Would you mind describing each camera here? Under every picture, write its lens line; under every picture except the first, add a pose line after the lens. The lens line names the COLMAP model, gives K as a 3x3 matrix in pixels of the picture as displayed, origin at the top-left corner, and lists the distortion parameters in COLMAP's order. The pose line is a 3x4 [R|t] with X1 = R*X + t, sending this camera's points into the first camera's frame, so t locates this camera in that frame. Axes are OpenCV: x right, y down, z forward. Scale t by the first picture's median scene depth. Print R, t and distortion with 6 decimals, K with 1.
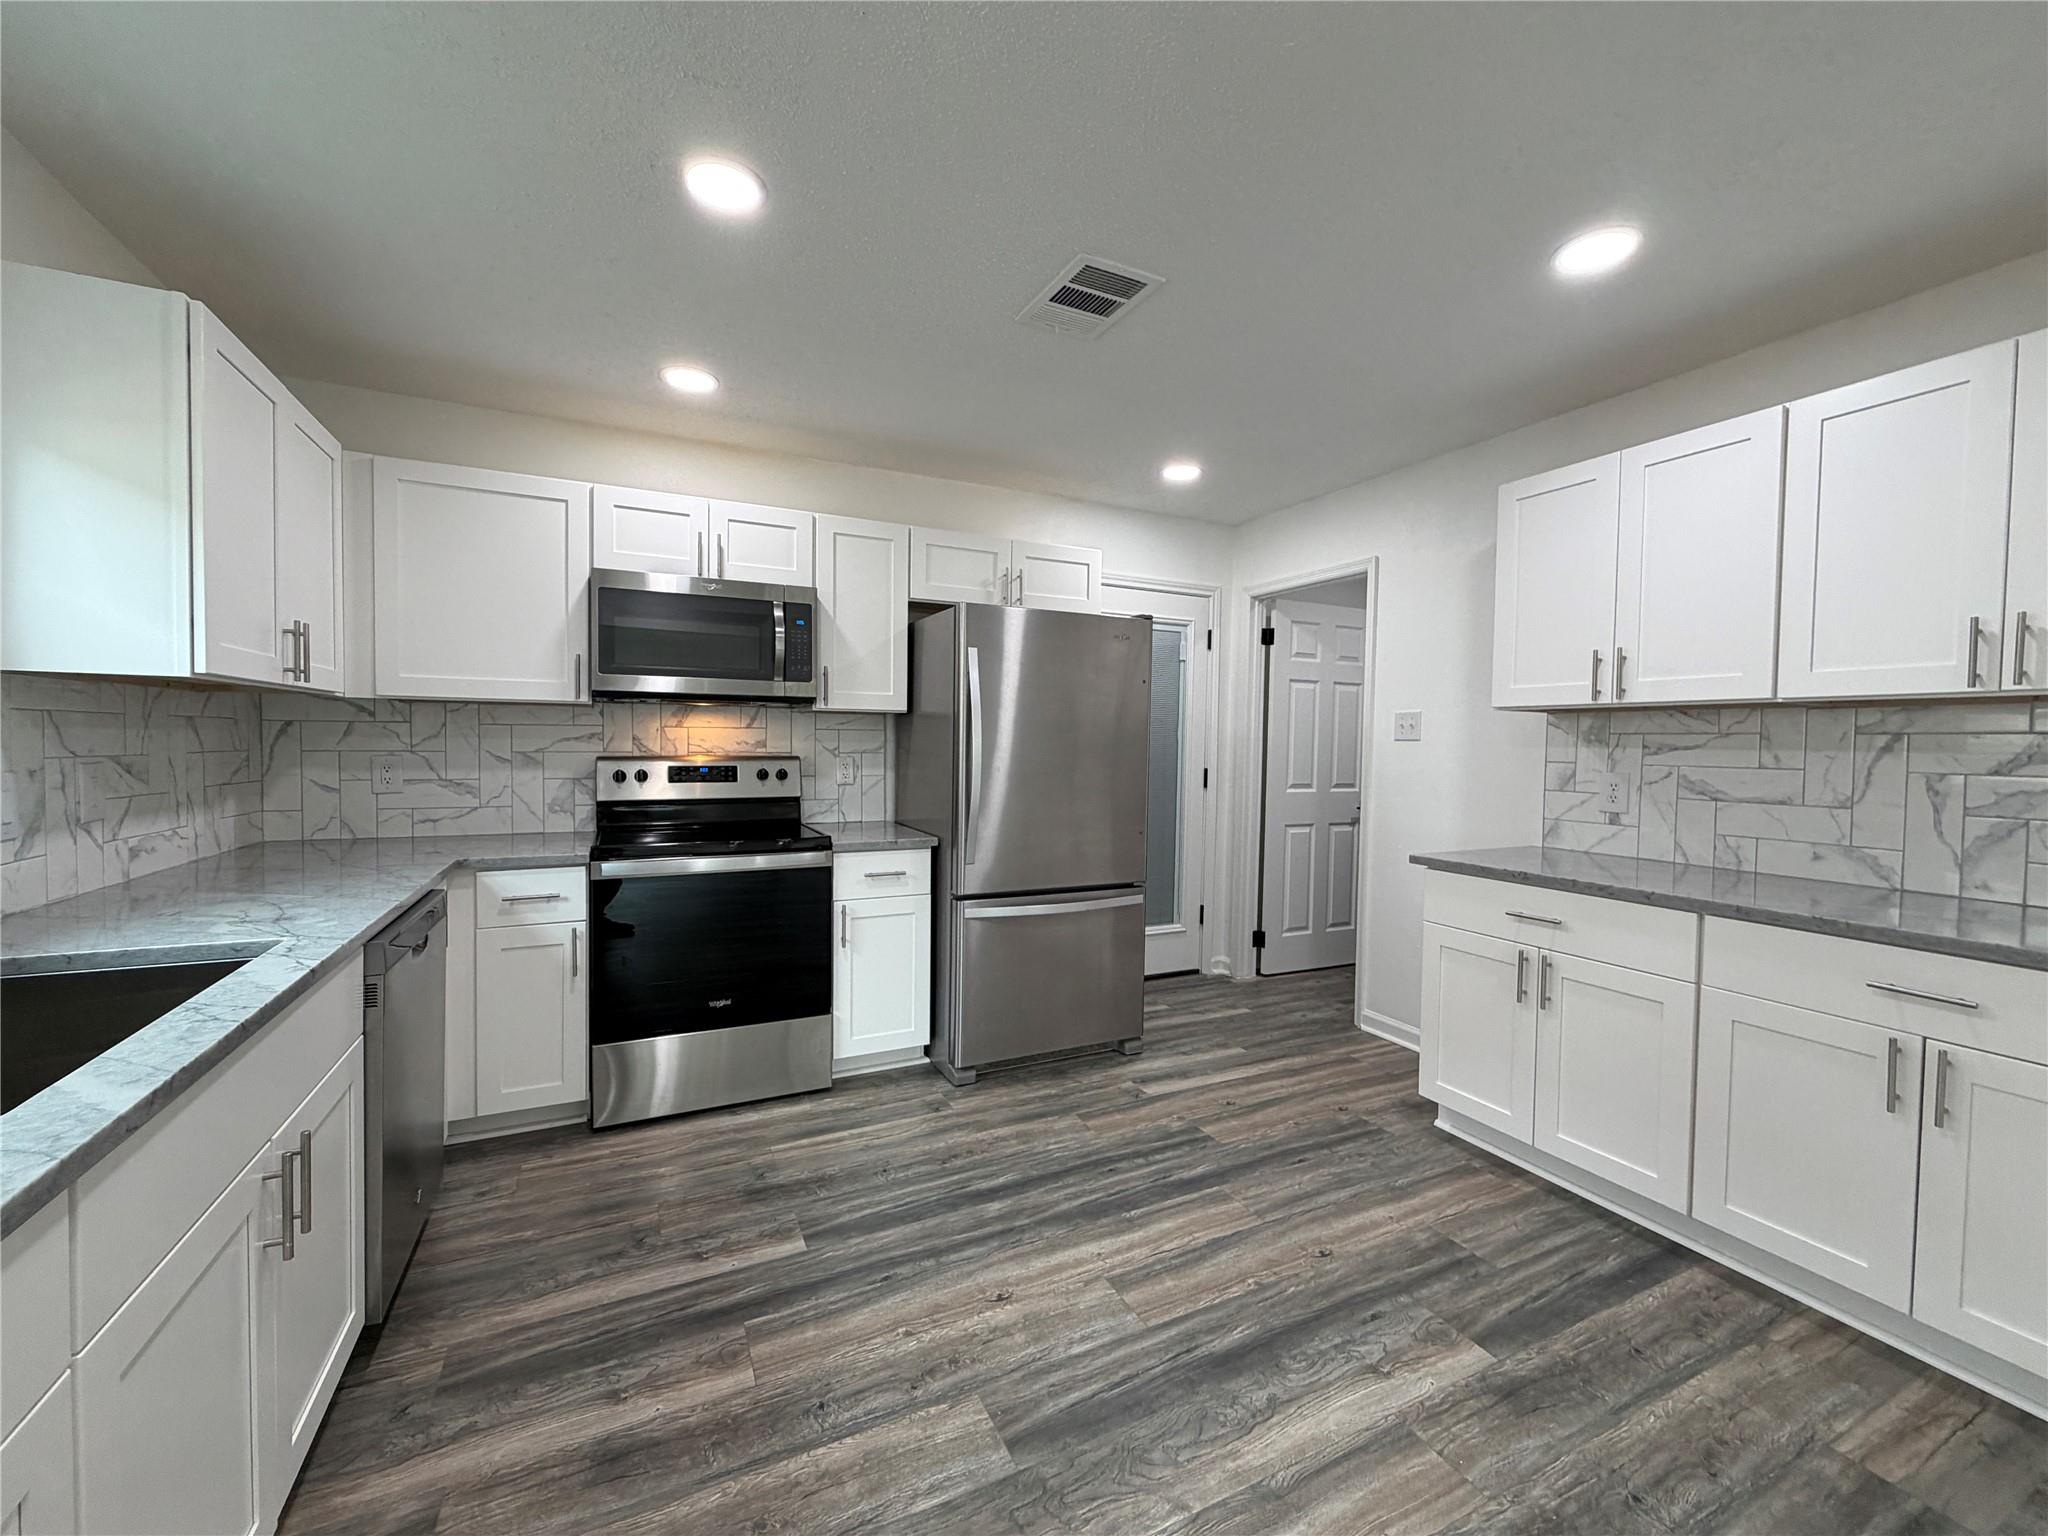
lens RADIAL K [[817.7, 0, 1017.4], [0, 817.7, 768.7], [0, 0, 1]] dist [-0.001537, -0.000117]
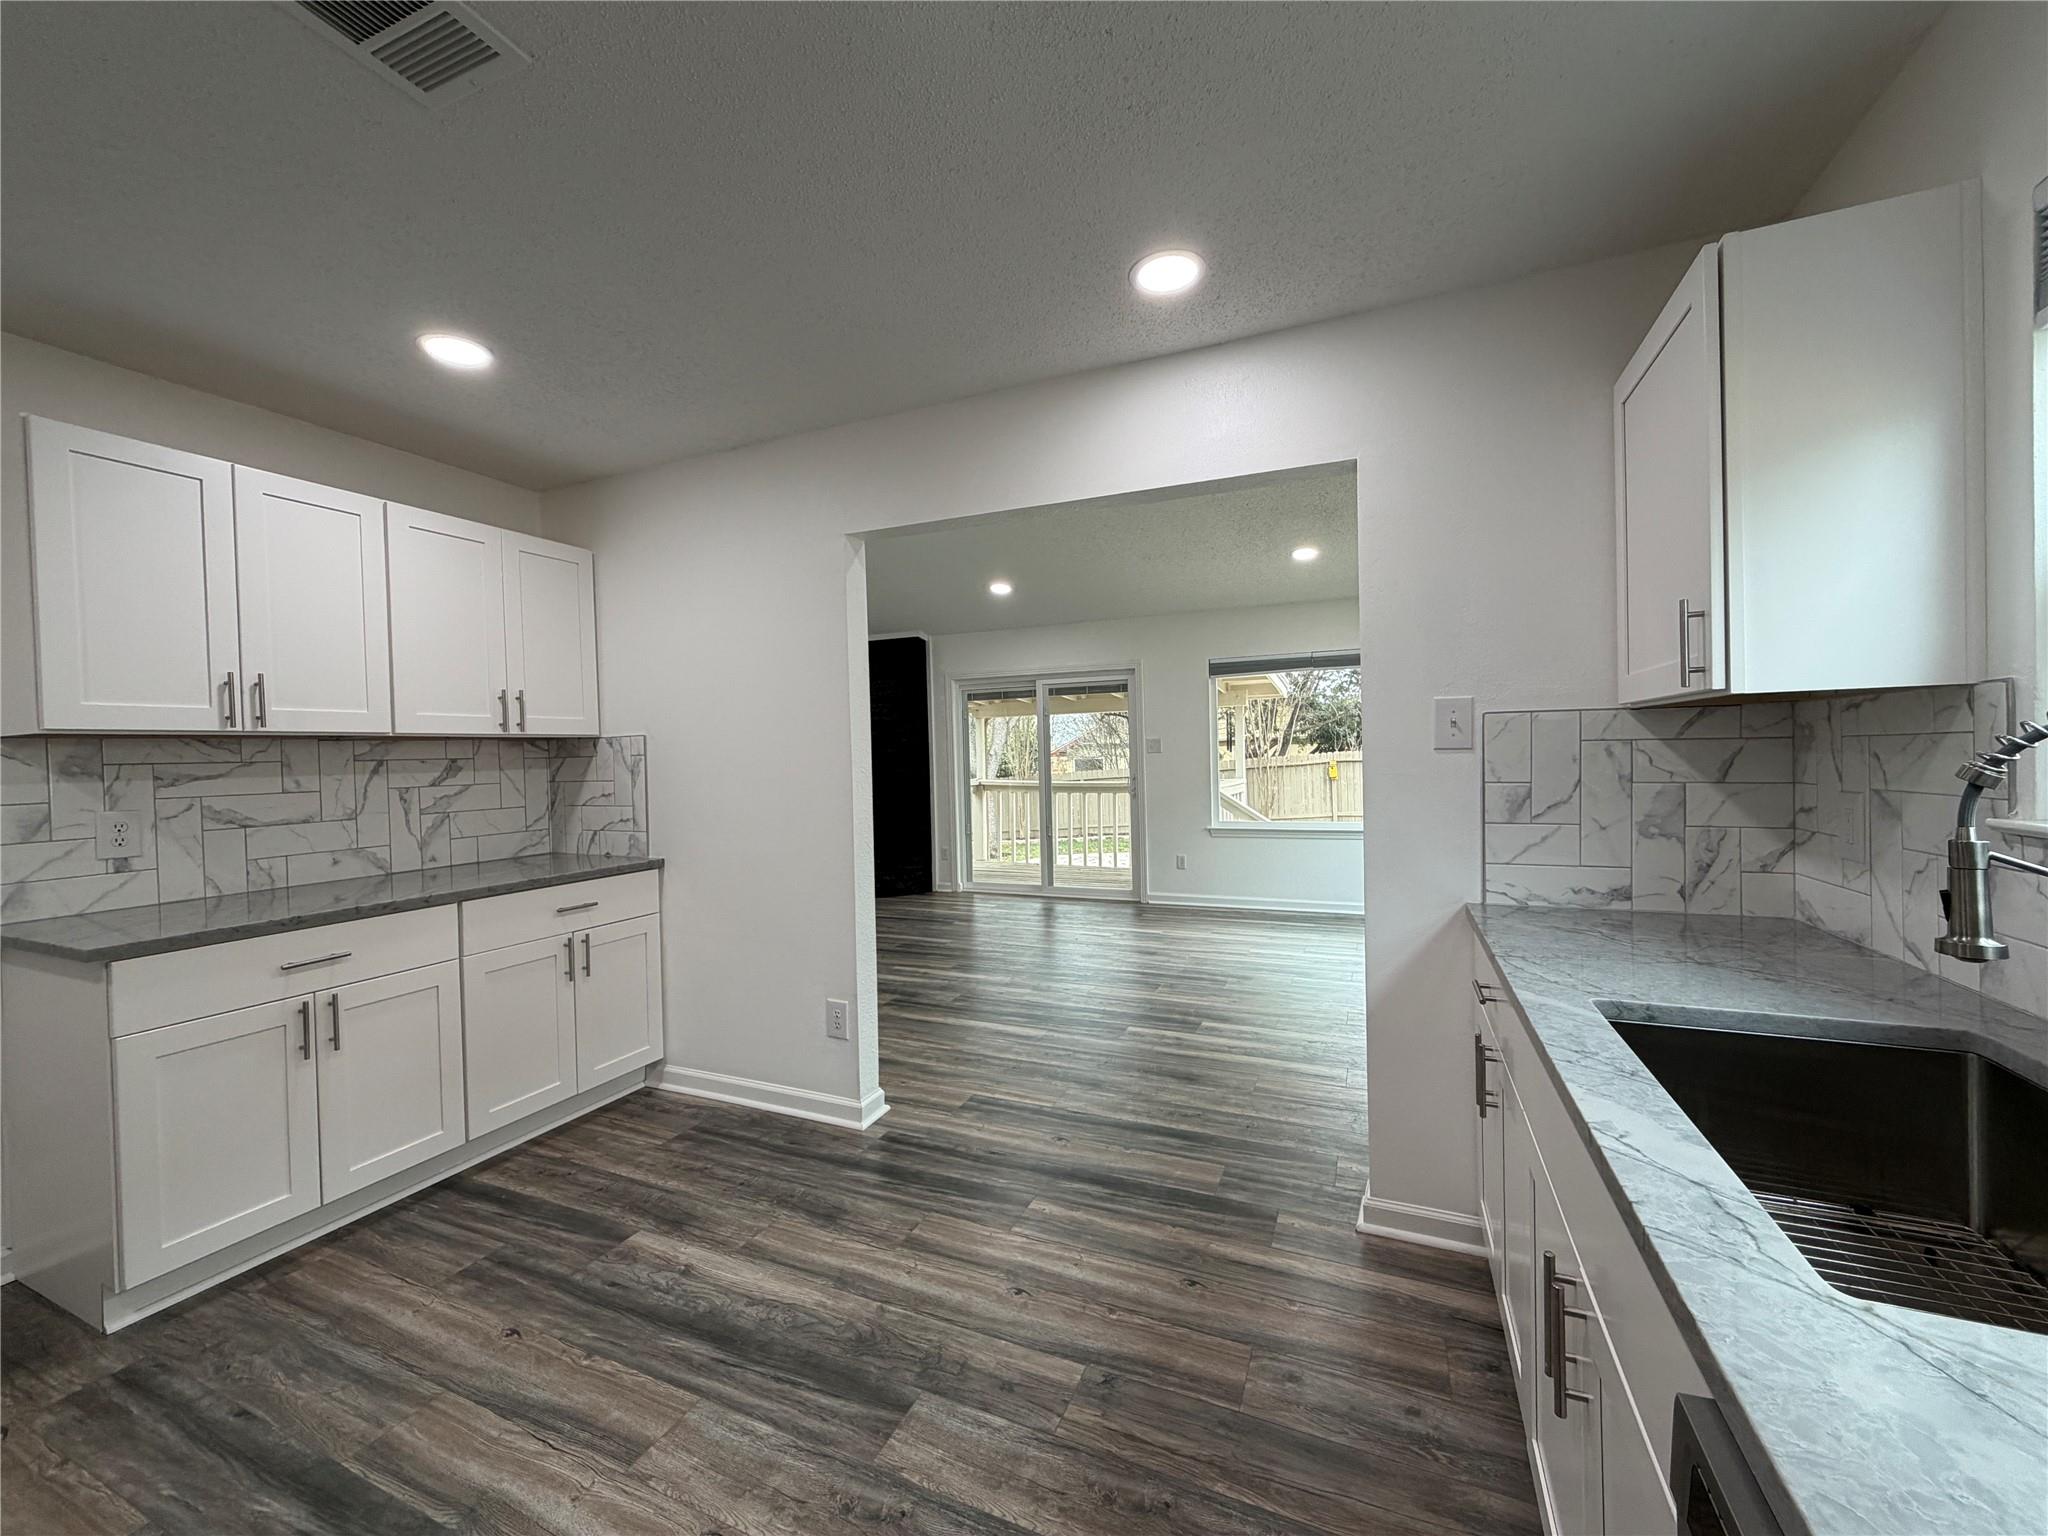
lens RADIAL K [[817.7, 0, 1017.4], [0, 817.7, 768.7], [0, 0, 1]] dist [-0.001537, -0.000117]
pose [[-0.649591, -0.014106, 0.760153, -0.664954], [0.039492, 0.997852, 0.052265, -0.059810], [-0.759257, 0.063971, -0.647639, 1.102804]]
